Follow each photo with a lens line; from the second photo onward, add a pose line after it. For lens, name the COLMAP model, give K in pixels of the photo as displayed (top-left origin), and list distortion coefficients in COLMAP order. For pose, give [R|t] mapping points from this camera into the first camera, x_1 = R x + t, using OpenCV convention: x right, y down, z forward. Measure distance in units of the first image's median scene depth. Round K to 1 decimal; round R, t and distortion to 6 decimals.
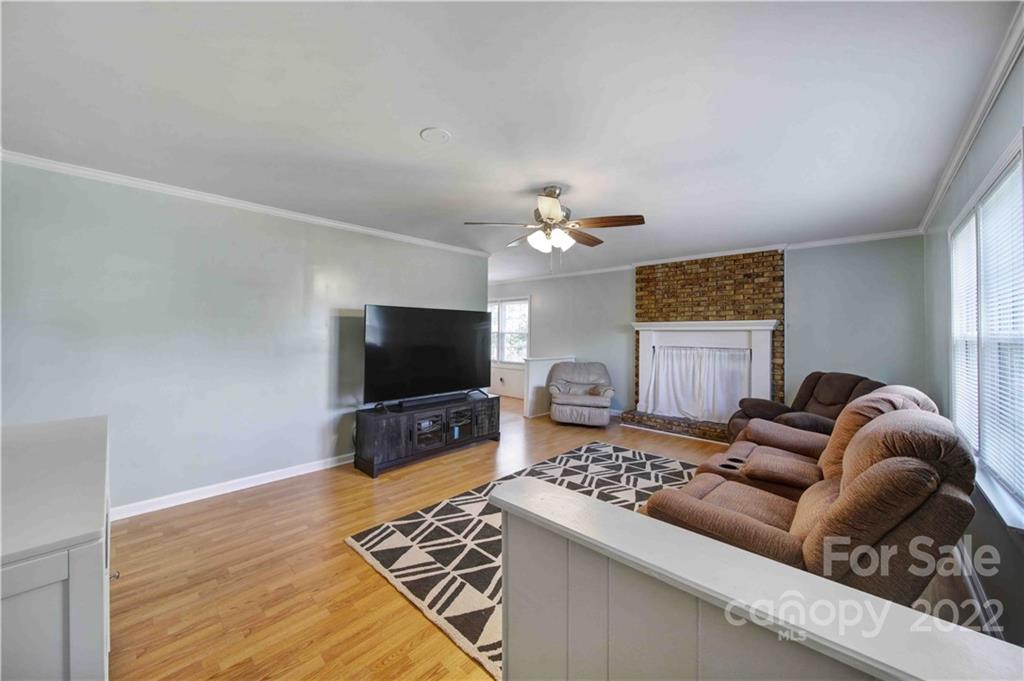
lens RADIAL K [[373.7, 0, 510.1], [0, 373.7, 330.7], [0, 0, 1]] dist [0.000289, 0.000051]
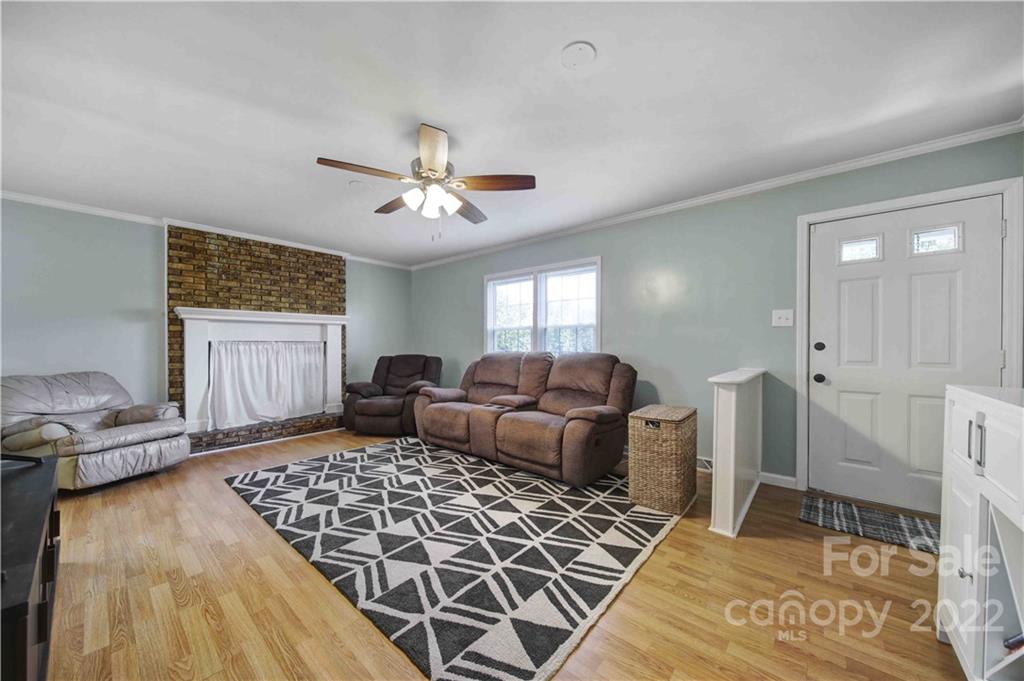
lens RADIAL K [[362.5, 0, 512.0], [0, 362.5, 340.5], [0, 0, 1]] dist [-0.000011, -0.000083]
pose [[-0.051977, 0.004699, 0.998637, -0.436188], [-0.004085, 0.999980, -0.004918, 0.049192], [-0.998640, -0.004335, -0.051957, 0.507612]]
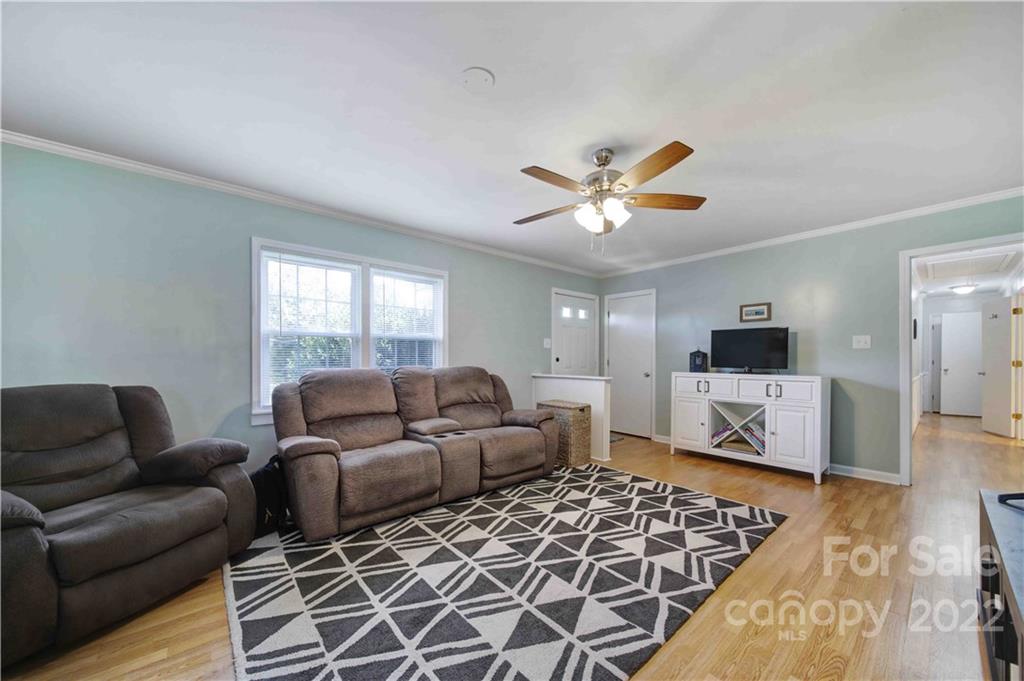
lens RADIAL K [[373.7, 0, 510.1], [0, 373.7, 330.7], [0, 0, 1]] dist [0.000289, 0.000051]
pose [[-0.994735, -0.002806, 0.102441, 0.134728], [-0.010212, 0.997363, -0.071846, 0.051353], [-0.101969, -0.072514, -0.992141, 1.122933]]
